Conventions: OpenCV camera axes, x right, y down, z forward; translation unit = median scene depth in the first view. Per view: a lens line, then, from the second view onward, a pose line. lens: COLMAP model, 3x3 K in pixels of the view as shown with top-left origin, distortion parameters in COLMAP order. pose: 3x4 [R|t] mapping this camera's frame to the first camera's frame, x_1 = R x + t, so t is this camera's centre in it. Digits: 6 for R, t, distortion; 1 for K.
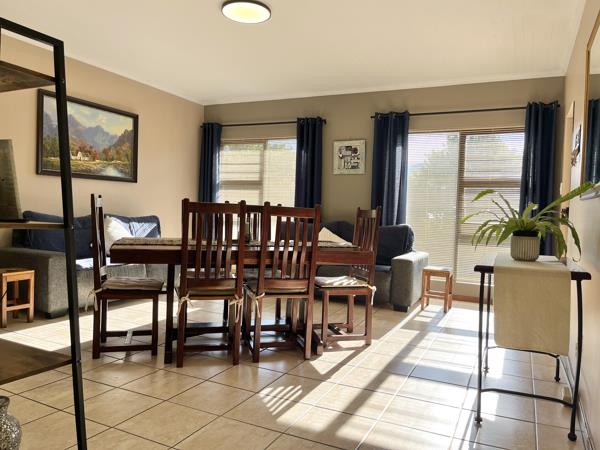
lens RADIAL K [[462.1, 0, 302.9], [0, 462.1, 224.4], [0, 0, 1]] dist [0.025306, -0.033564]
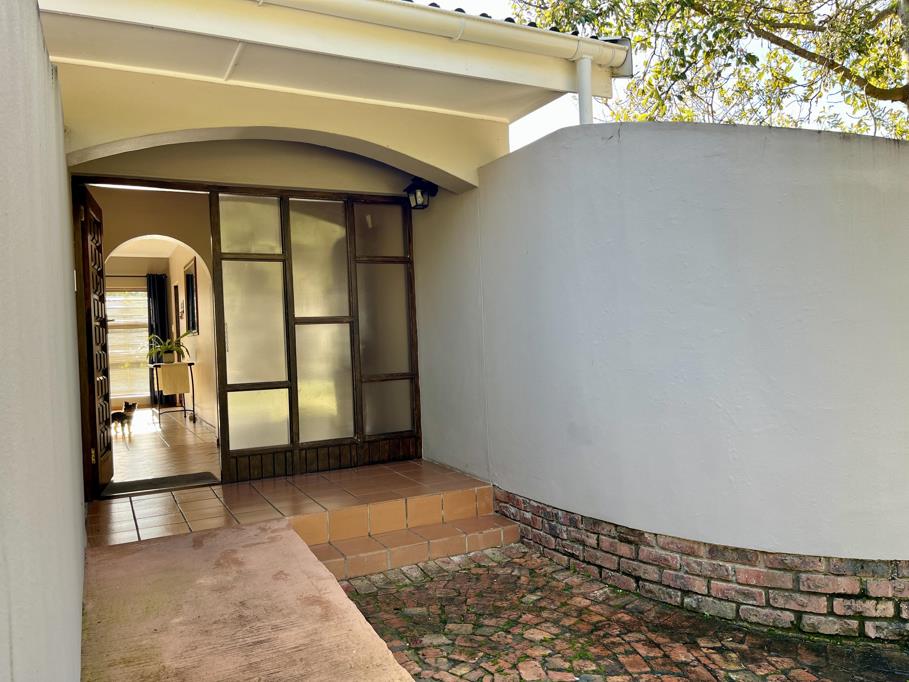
lens RADIAL K [[700.1, 0, 474.6], [0, 700.1, 346.7], [0, 0, 1]] dist [0.025306, -0.033564]
pose [[0.587628, -0.070121, 0.806087, -0.768933], [0.091912, 0.995574, 0.019602, 0.034756], [-0.803894, 0.062570, 0.591472, -1.231074]]
